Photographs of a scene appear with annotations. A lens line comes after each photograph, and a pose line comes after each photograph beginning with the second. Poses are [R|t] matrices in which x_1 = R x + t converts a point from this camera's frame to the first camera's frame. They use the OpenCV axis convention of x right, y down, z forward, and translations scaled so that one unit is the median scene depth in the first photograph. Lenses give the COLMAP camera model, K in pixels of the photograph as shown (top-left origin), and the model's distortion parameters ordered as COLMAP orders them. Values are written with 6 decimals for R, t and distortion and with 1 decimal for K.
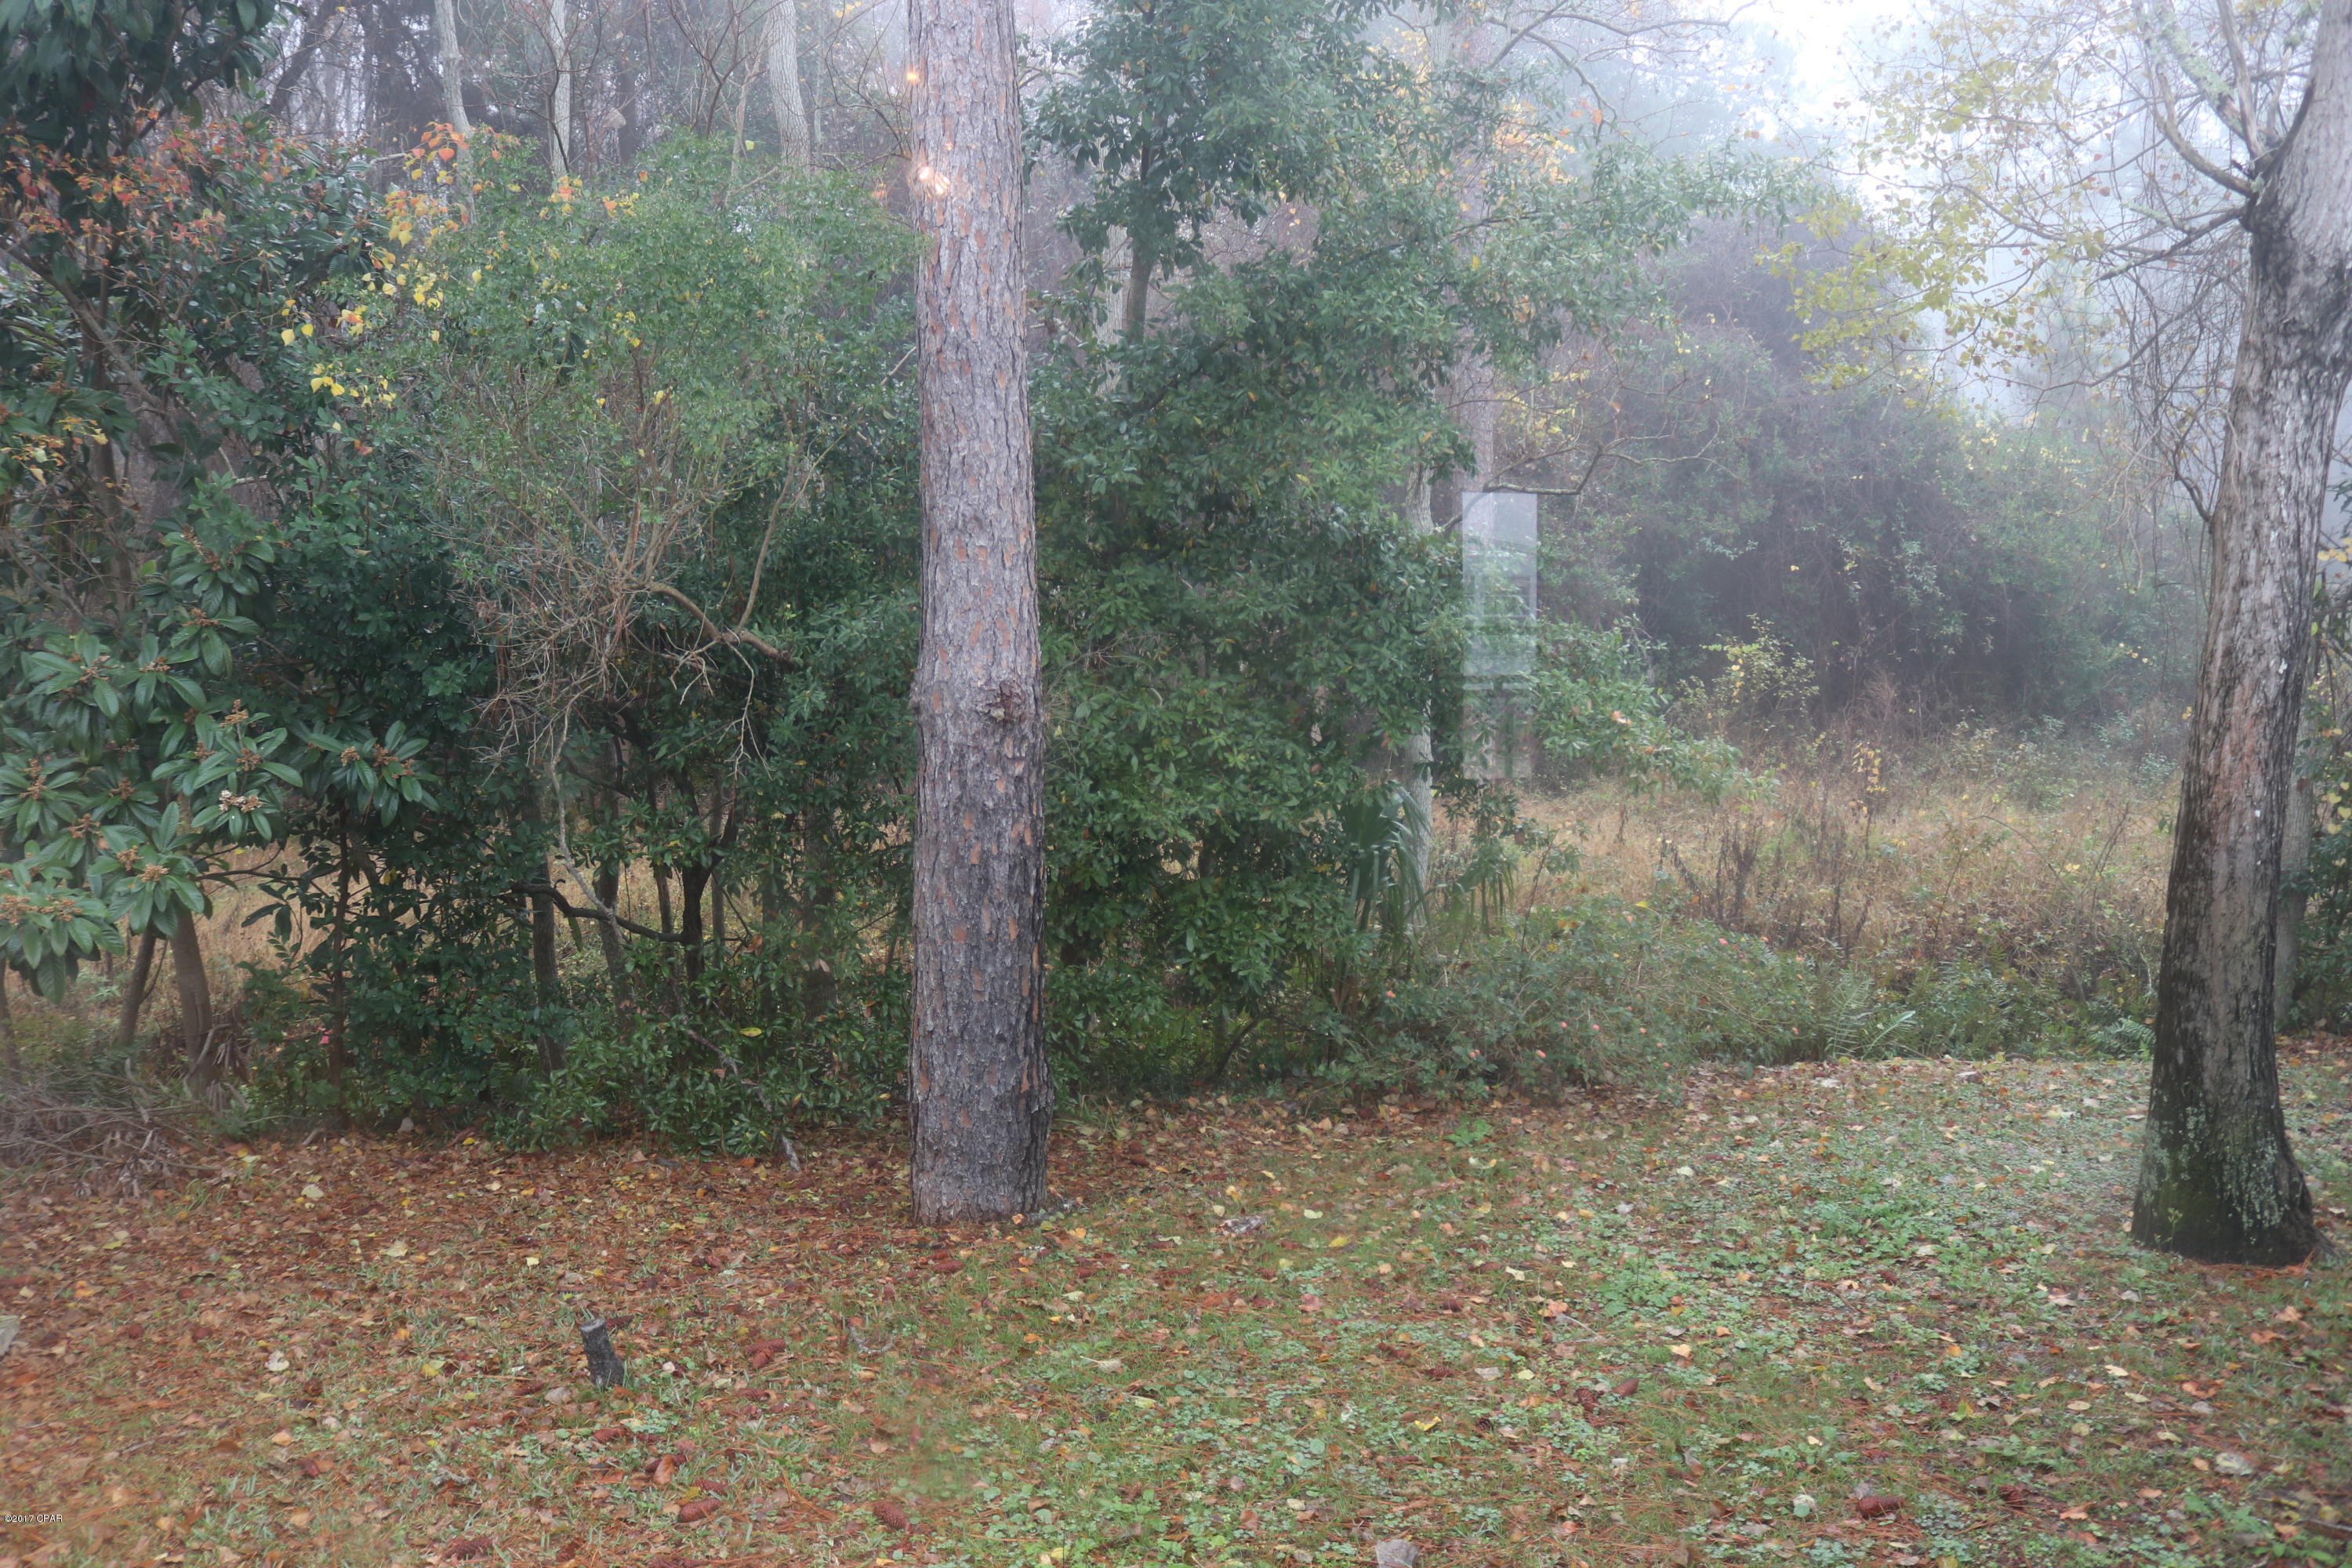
lens RADIAL K [[1958.8, 0, 1164.4], [0, 1958.8, 774.5], [0, 0, 1]] dist [-0.158216, 0.145522]
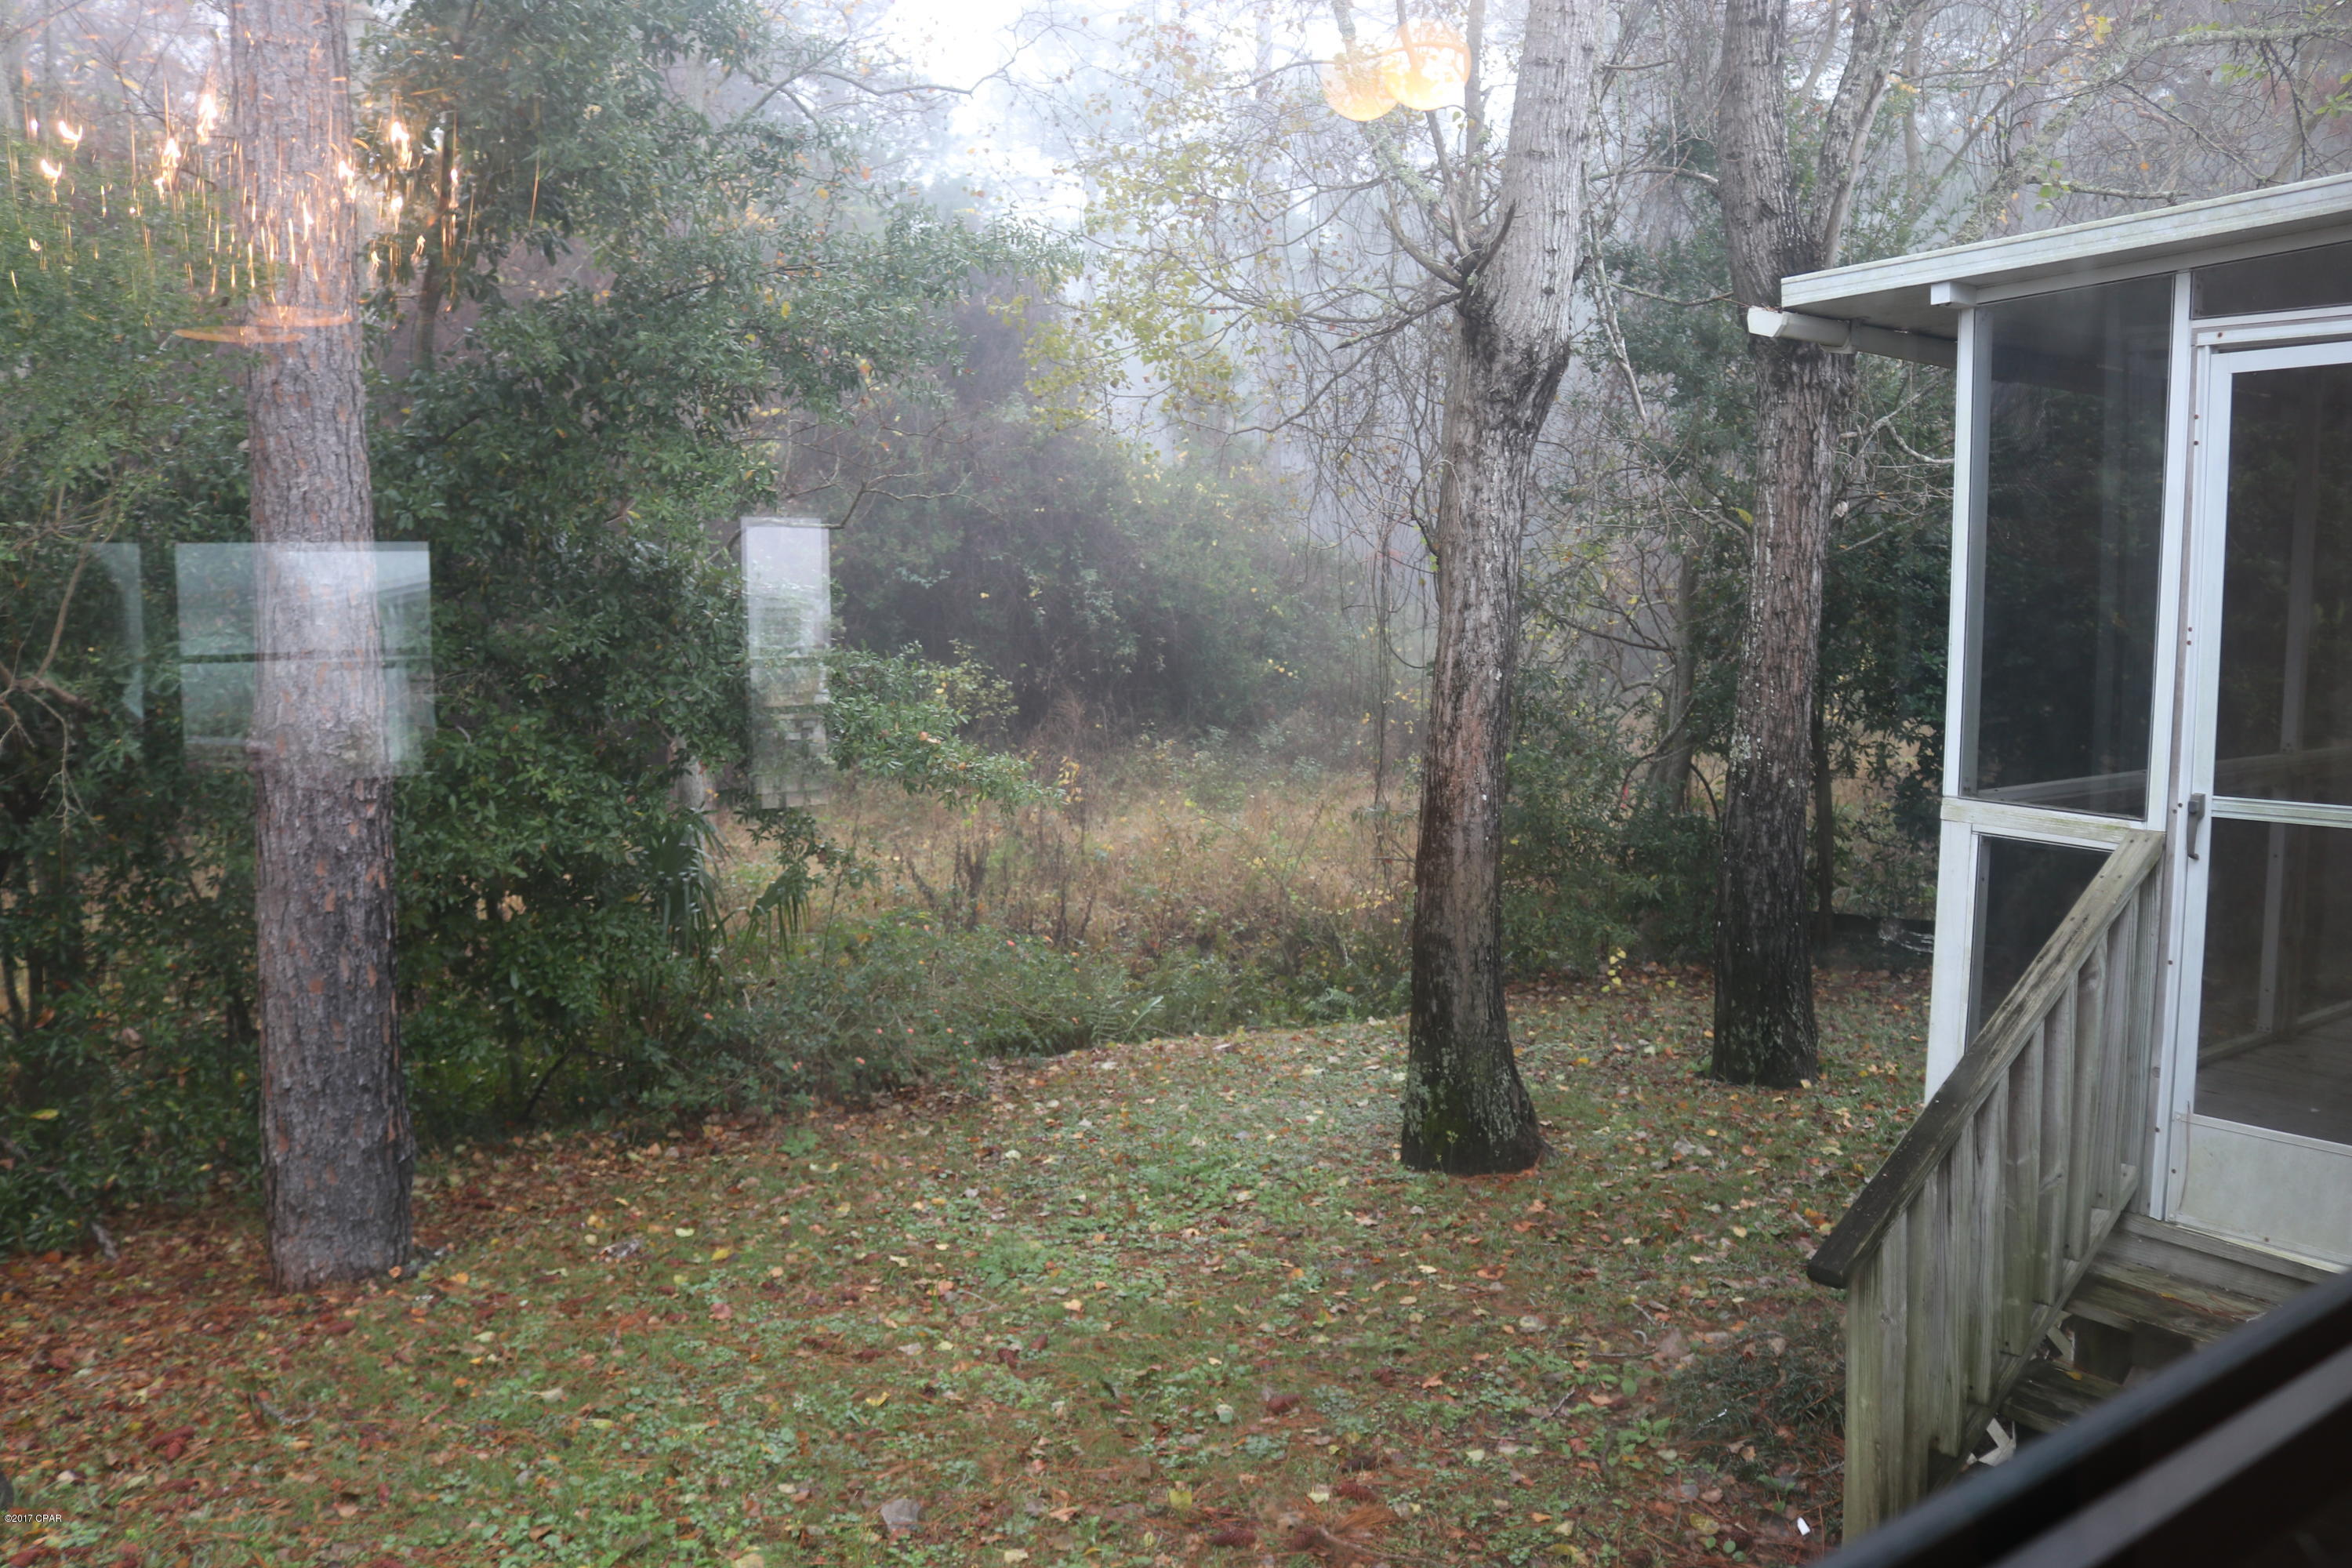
lens RADIAL K [[1958.8, 0, 1164.4], [0, 1958.8, 774.5], [0, 0, 1]] dist [-0.158216, 0.145522]
pose [[0.904955, -0.041076, 0.423519, -0.123404], [0.047348, 0.998869, -0.004295, 0.001581], [-0.422864, 0.023940, 0.905877, -0.036175]]
